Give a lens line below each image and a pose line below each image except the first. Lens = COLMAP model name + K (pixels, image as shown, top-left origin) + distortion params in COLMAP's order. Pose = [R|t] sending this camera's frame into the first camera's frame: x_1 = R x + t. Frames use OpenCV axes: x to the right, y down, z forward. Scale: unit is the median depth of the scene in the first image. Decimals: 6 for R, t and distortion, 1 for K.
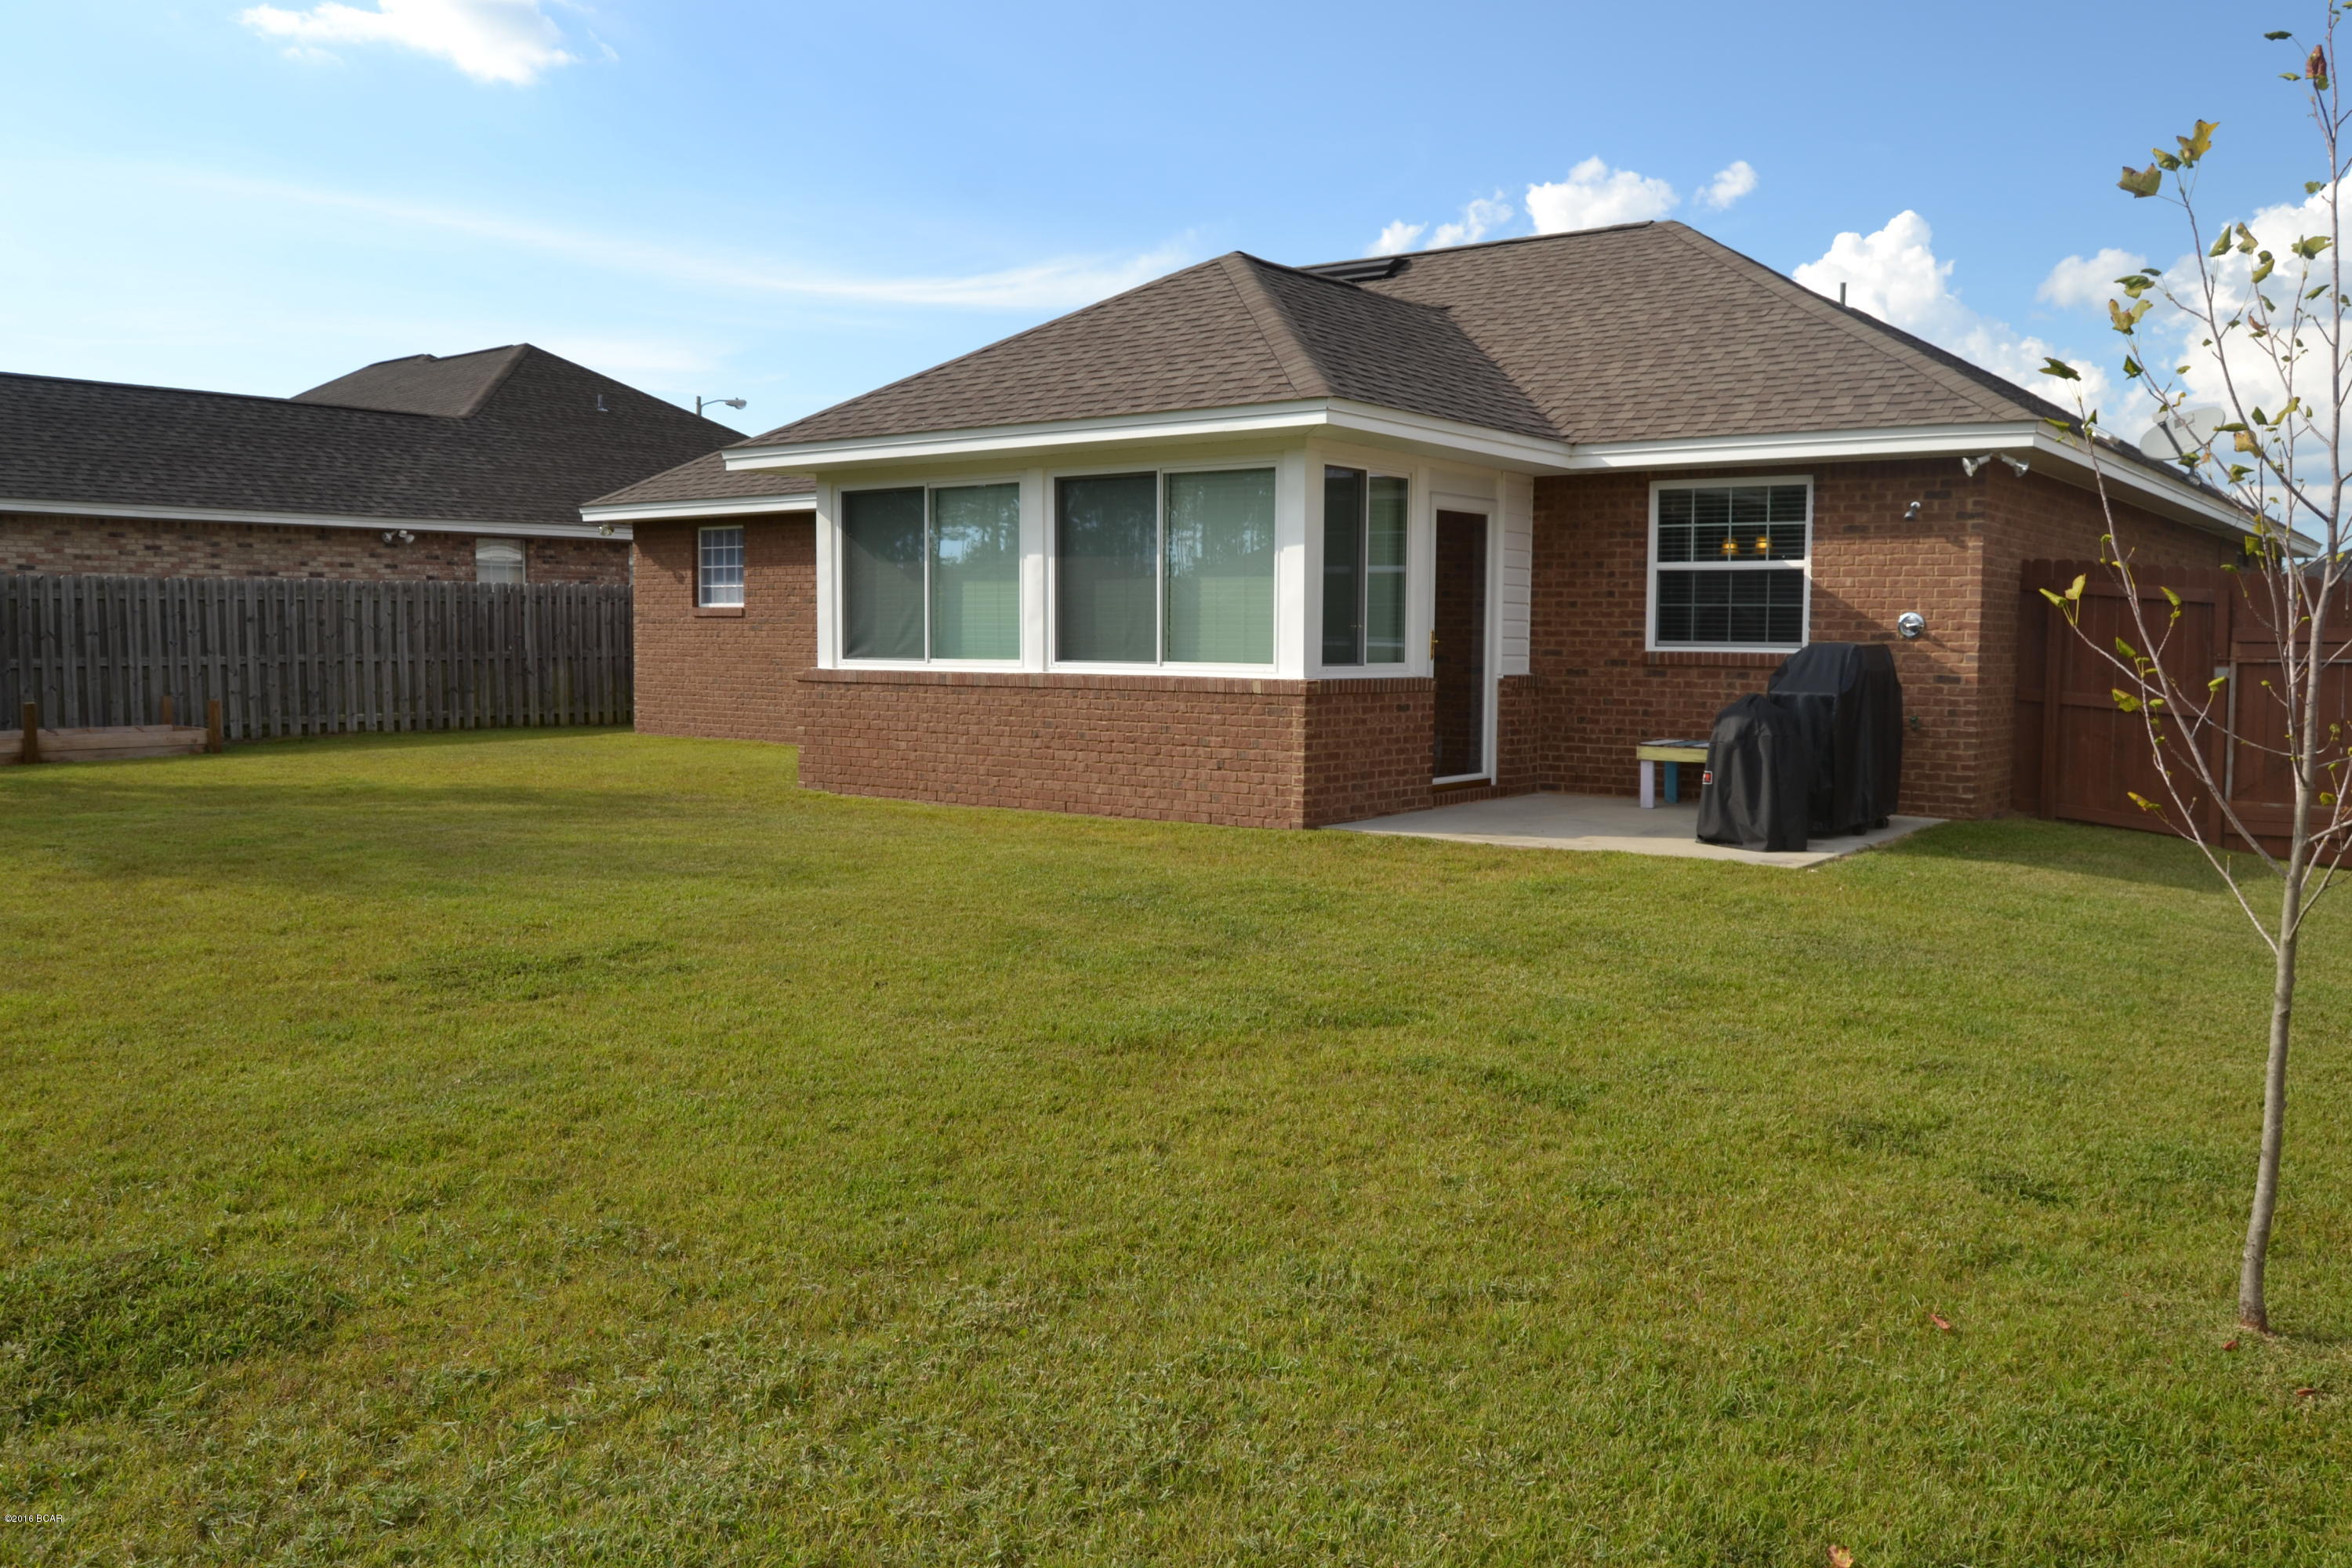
lens RADIAL K [[1871.2, 0, 1189.1], [0, 1871.2, 797.1], [0, 0, 1]] dist [-0.098799, 0.044038]
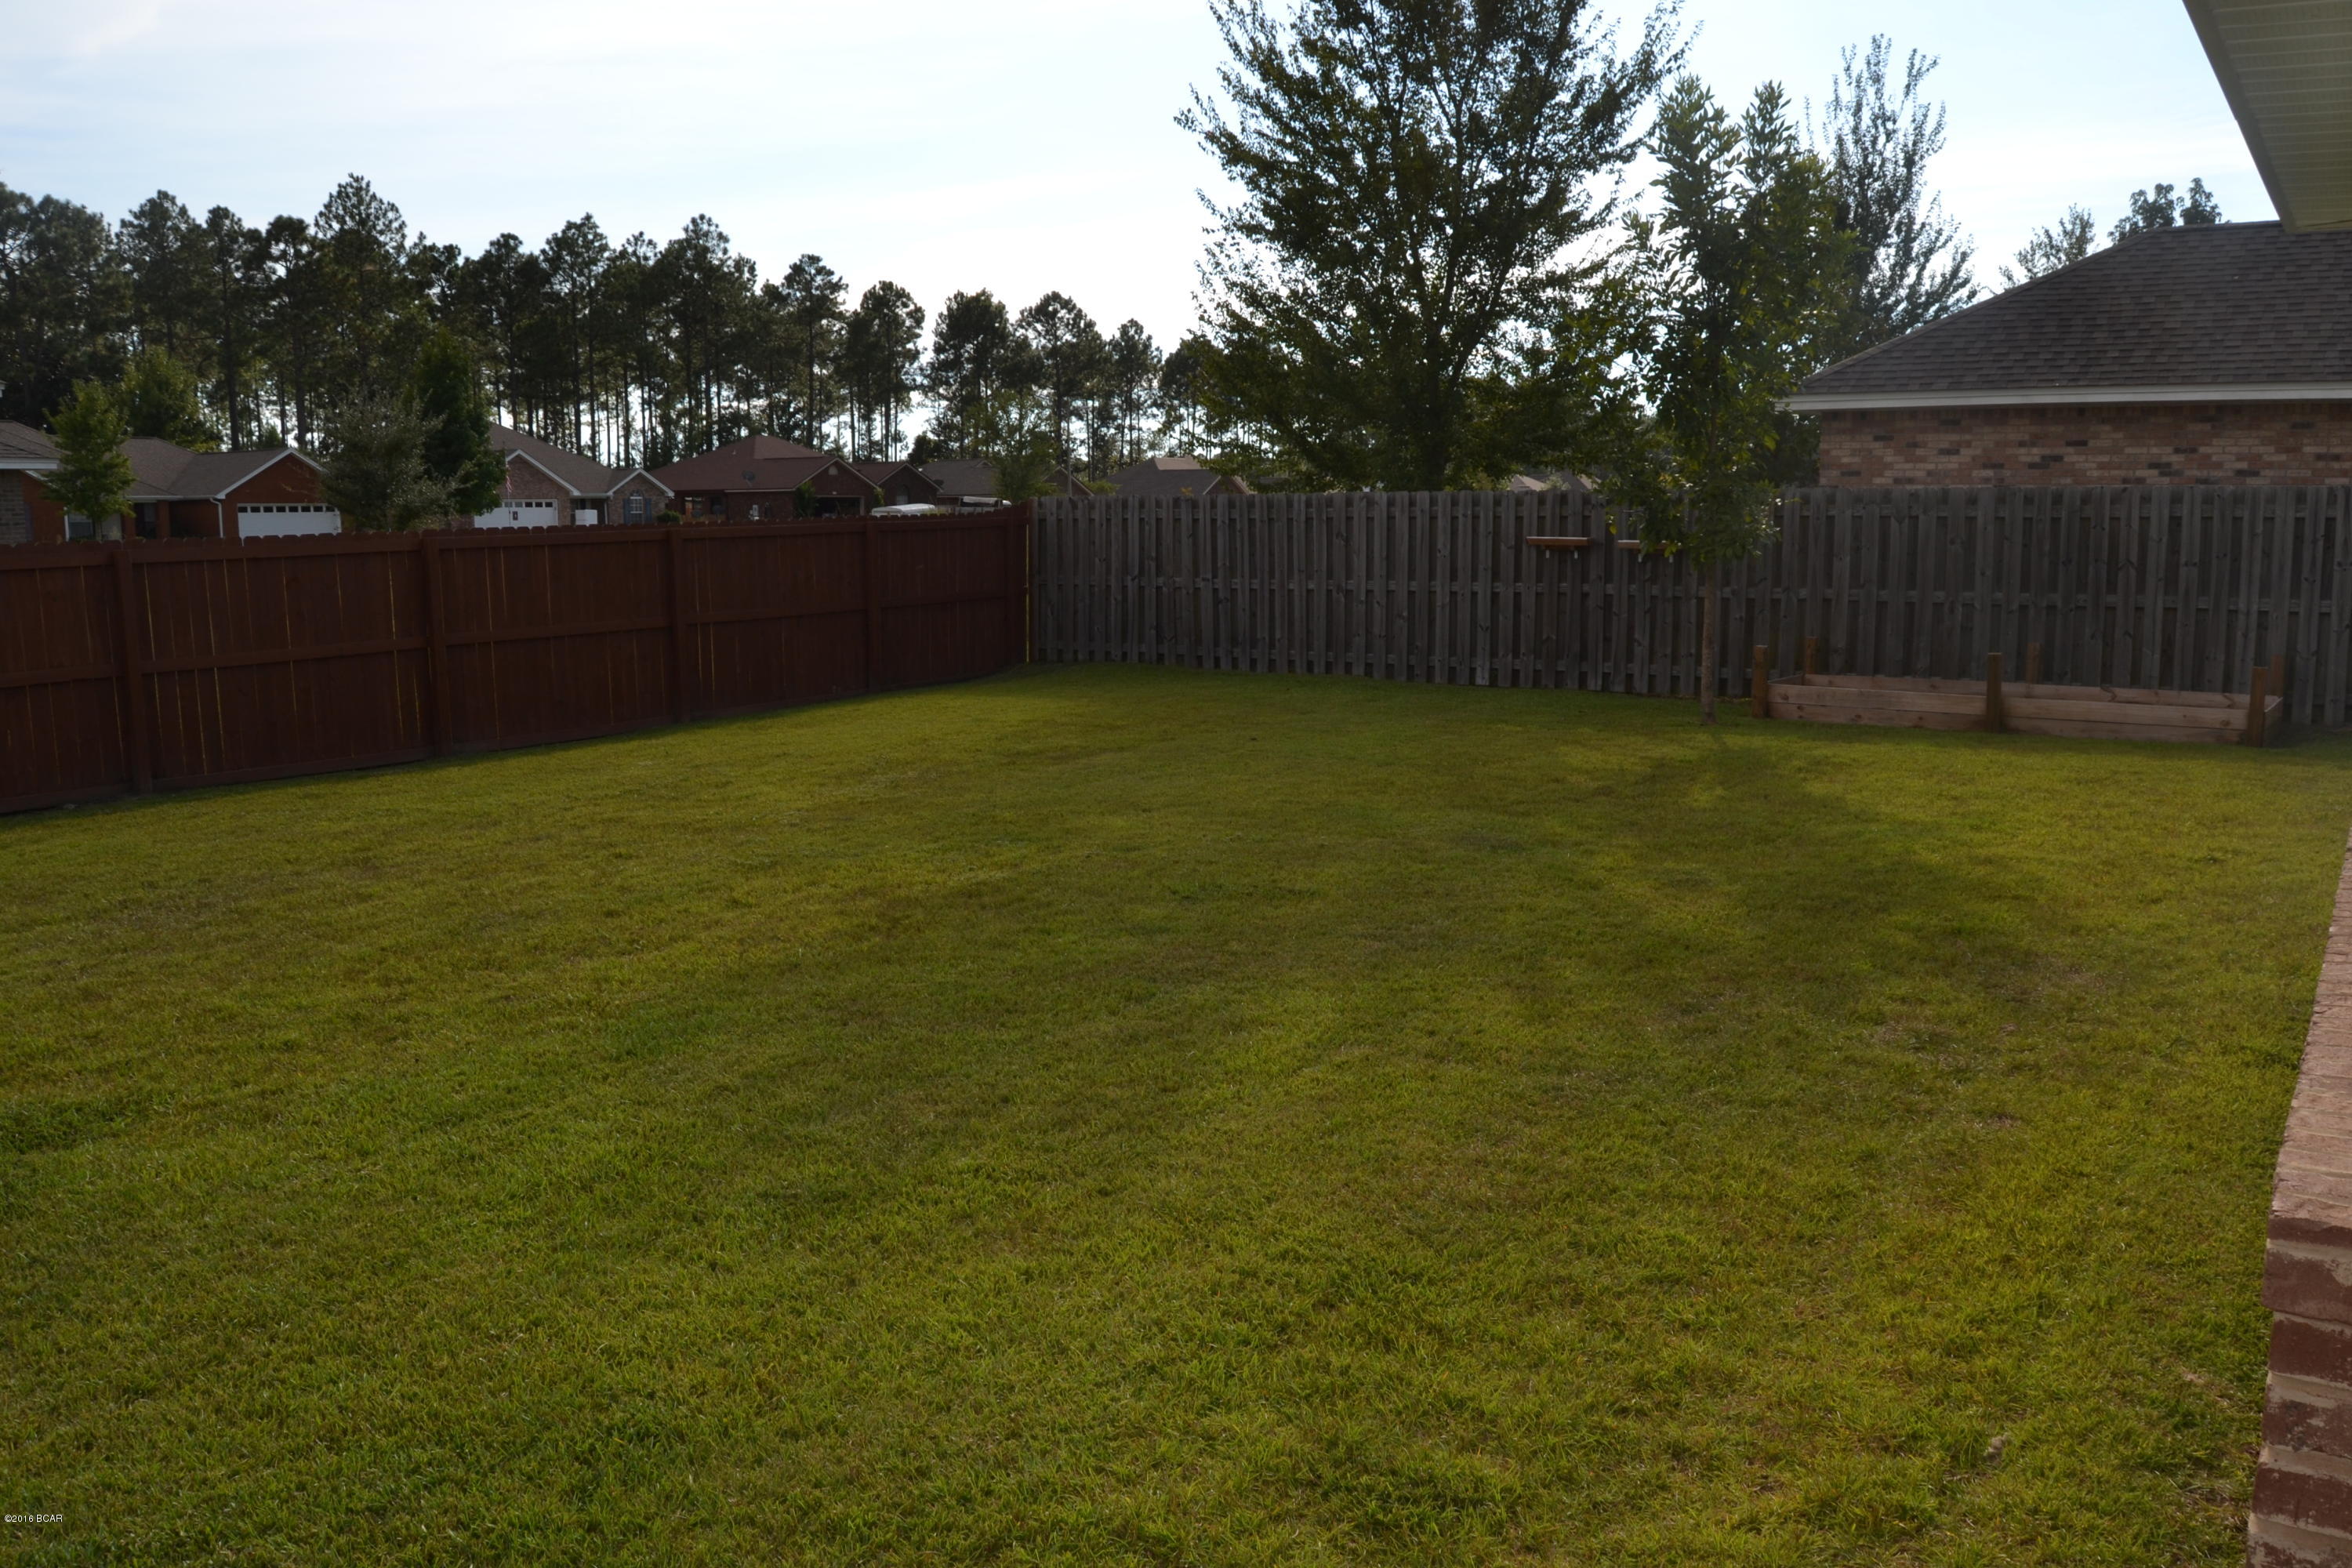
lens RADIAL K [[1871.2, 0, 1189.1], [0, 1871.2, 797.1], [0, 0, 1]] dist [-0.098799, 0.044038]
pose [[0.069549, 0.141623, -0.987474, 0.106522], [-0.083705, 0.987209, 0.135690, -0.059096], [0.994061, 0.073219, 0.080514, 0.508601]]
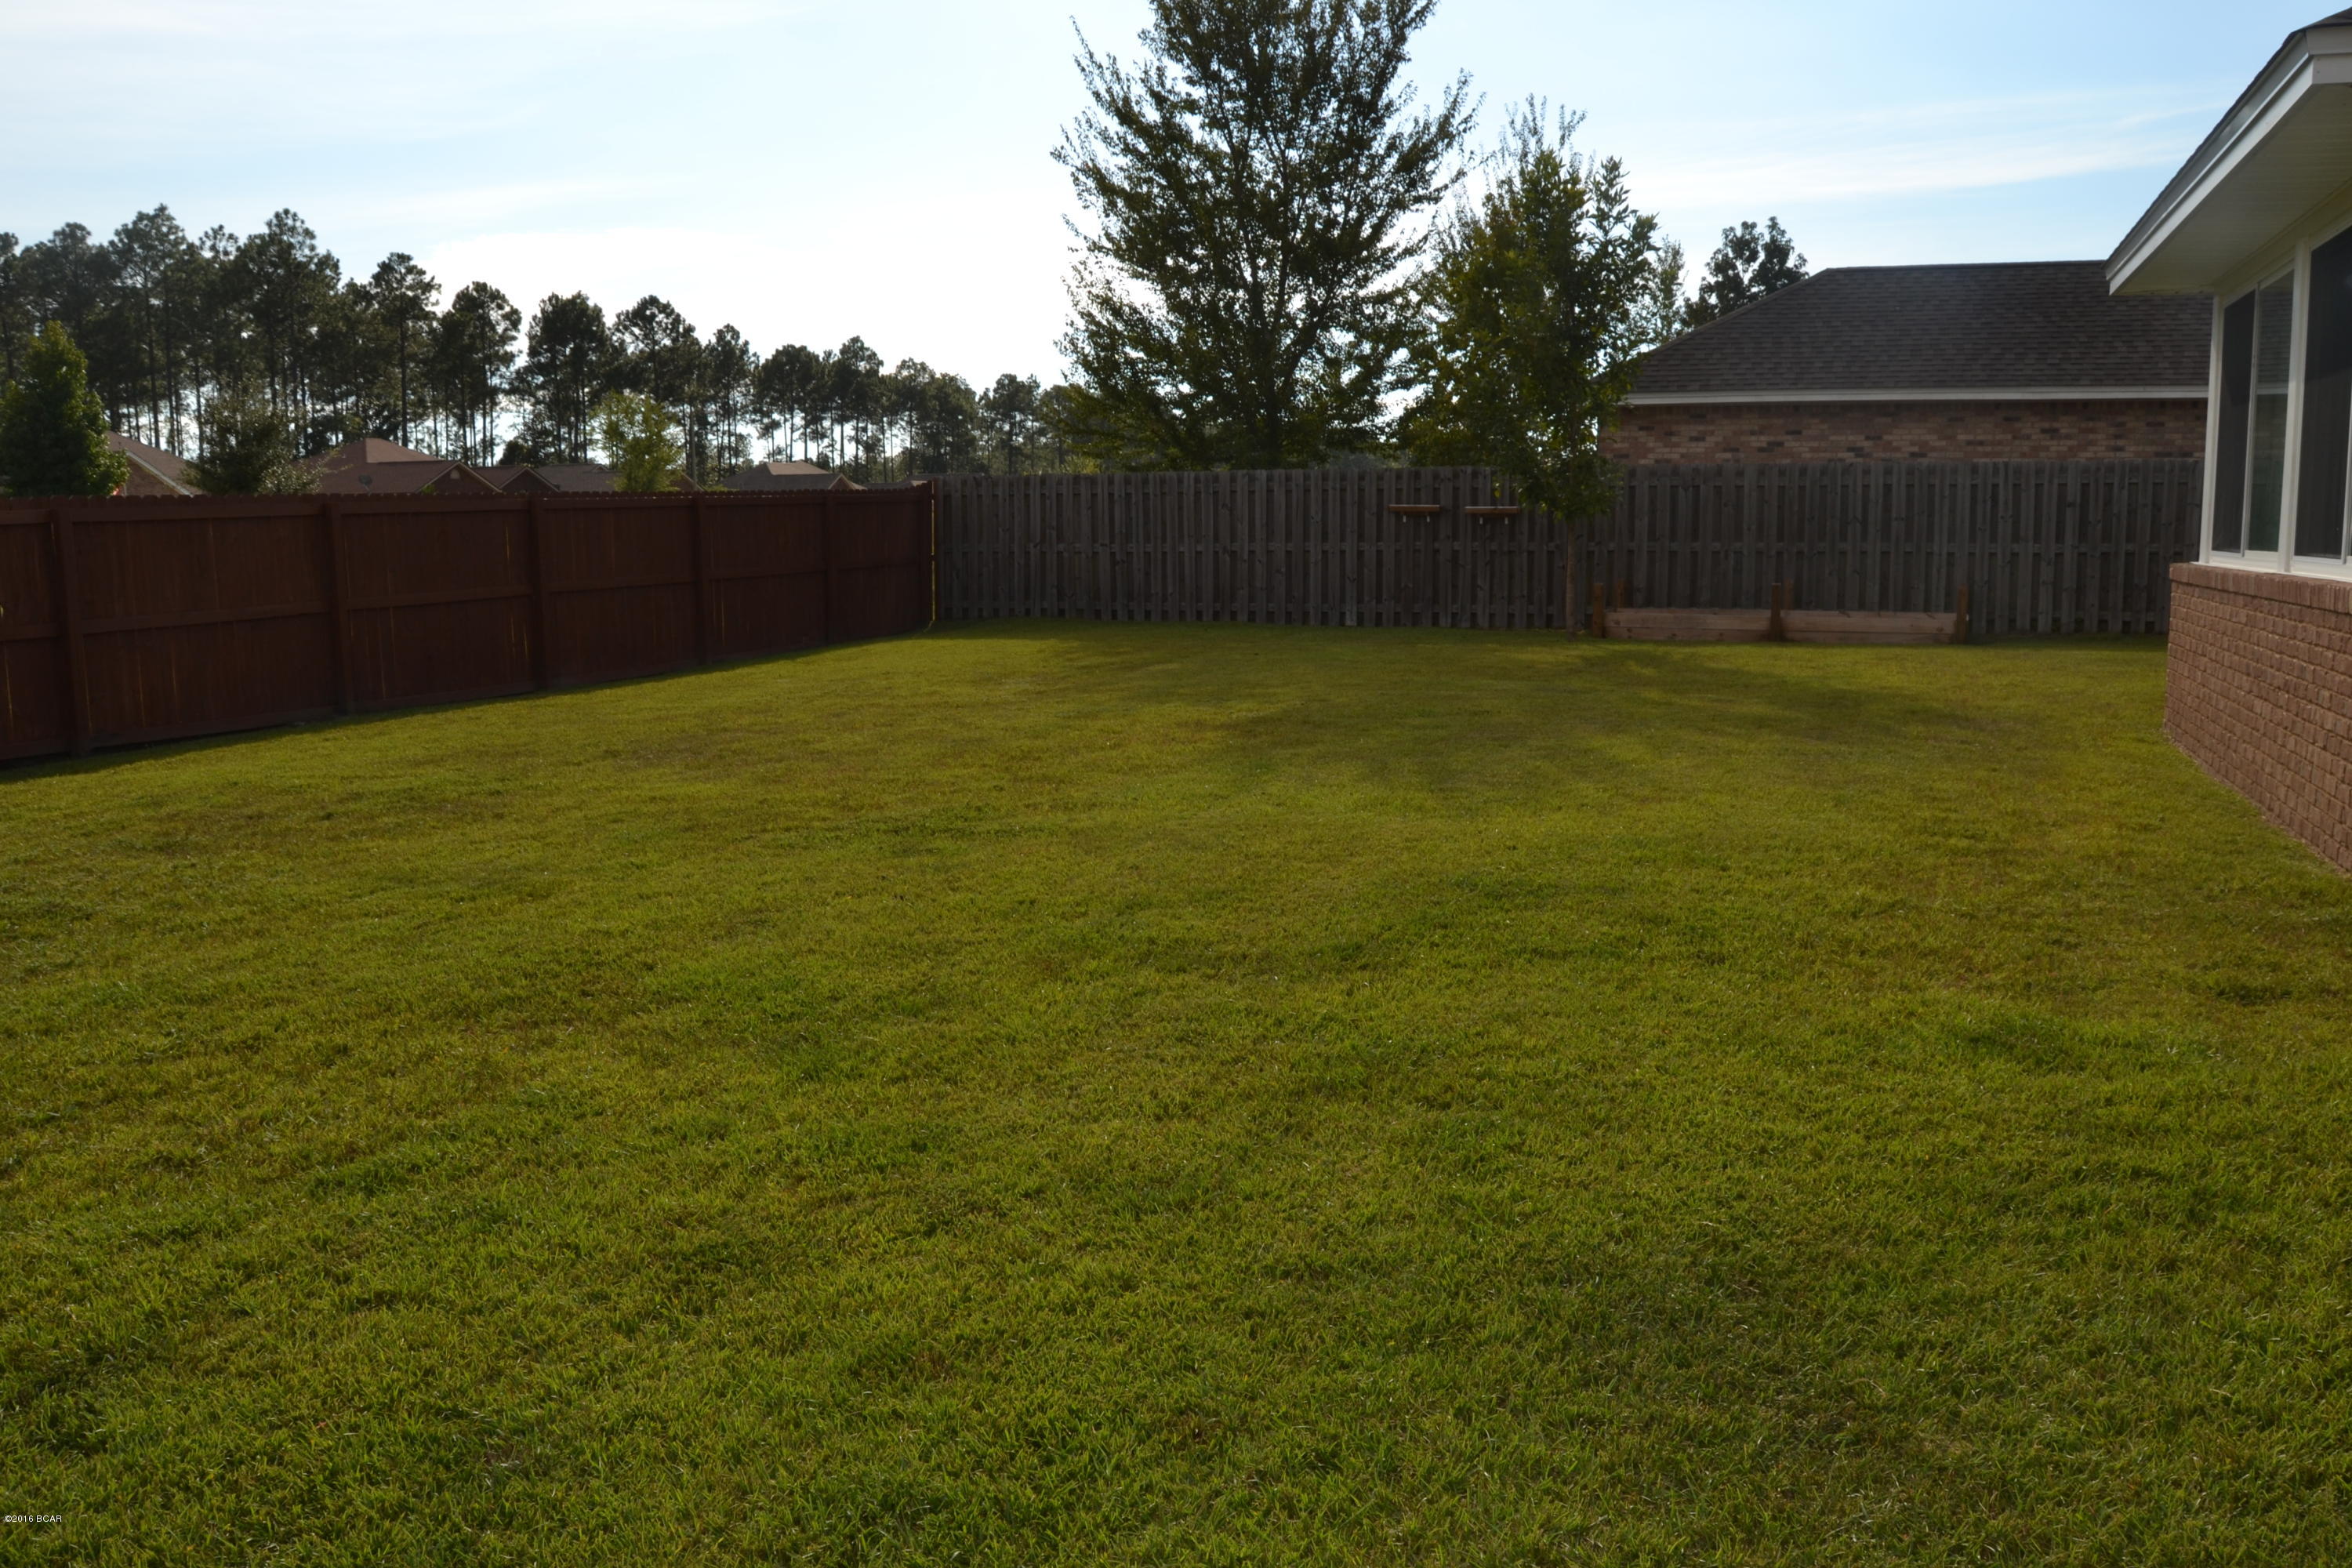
lens RADIAL K [[1871.2, 0, 1189.1], [0, 1871.2, 797.1], [0, 0, 1]] dist [-0.098799, 0.044038]
pose [[0.293708, 0.131010, -0.946875, 0.254120], [-0.077244, 0.990577, 0.113097, -0.020776], [0.952769, 0.039923, 0.301060, 0.301631]]
